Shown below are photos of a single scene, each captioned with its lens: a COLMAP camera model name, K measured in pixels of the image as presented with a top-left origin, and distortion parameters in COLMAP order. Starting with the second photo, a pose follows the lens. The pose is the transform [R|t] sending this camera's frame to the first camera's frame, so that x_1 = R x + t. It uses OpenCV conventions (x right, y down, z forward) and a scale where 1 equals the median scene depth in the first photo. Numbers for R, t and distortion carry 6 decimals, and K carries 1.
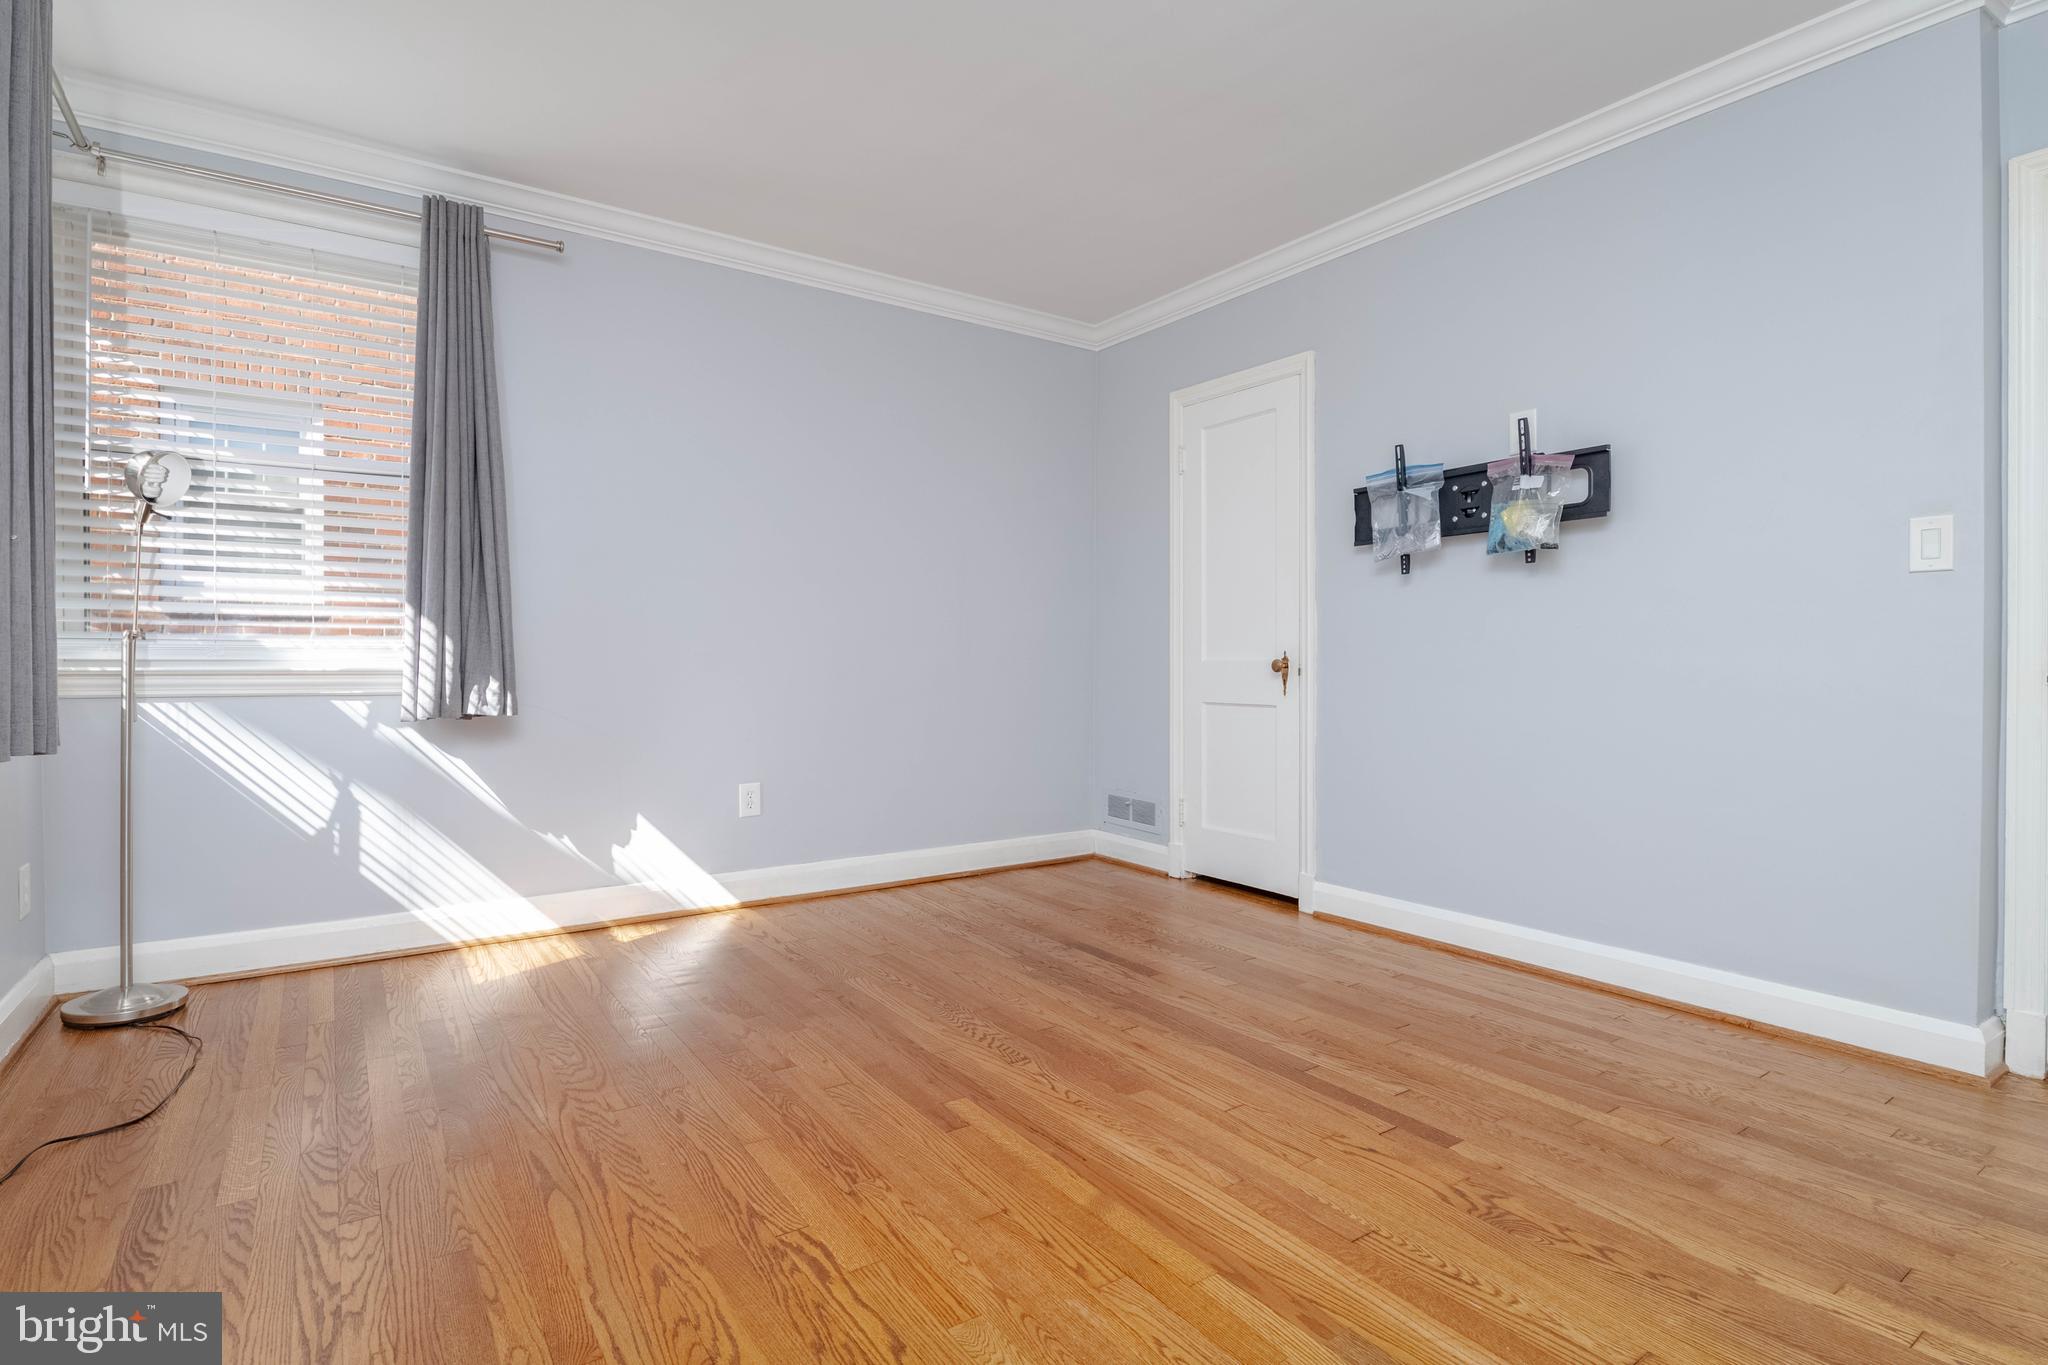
lens RADIAL K [[996.5, 0, 1028.3], [0, 996.5, 671.5], [0, 0, 1]] dist [-0.005351, -0.000801]
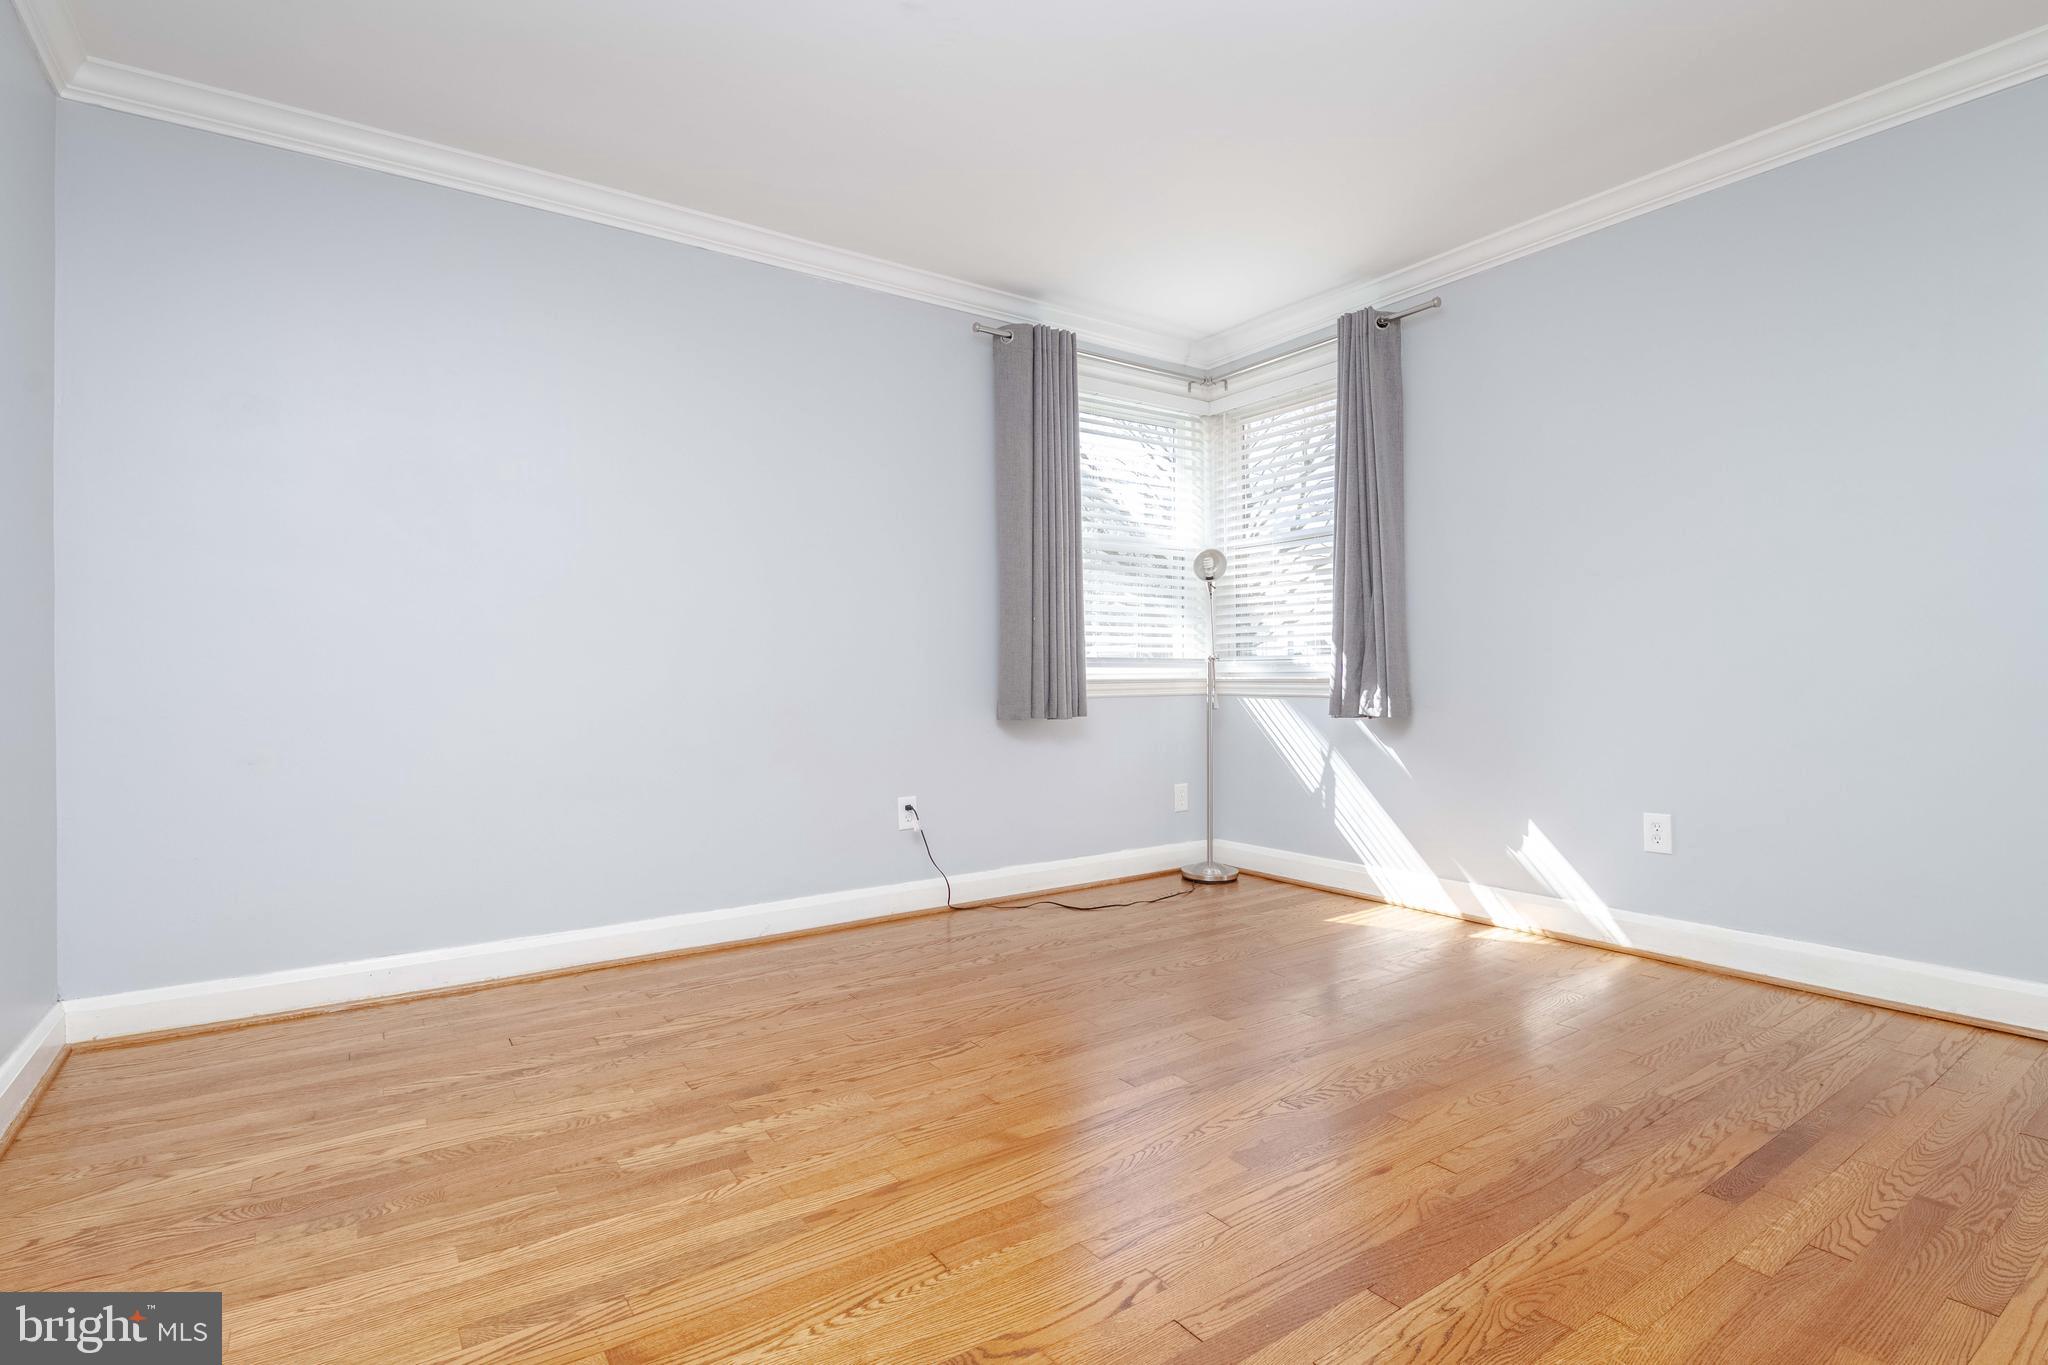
lens RADIAL K [[996.5, 0, 1029.5], [0, 996.5, 679.4], [0, 0, 1]] dist [-0.005351, -0.000801]
pose [[0.004194, 0.002658, -0.999988, 0.712164], [-0.001660, 0.999995, 0.002651, -0.003727], [0.999990, 0.001649, 0.004198, 0.587265]]
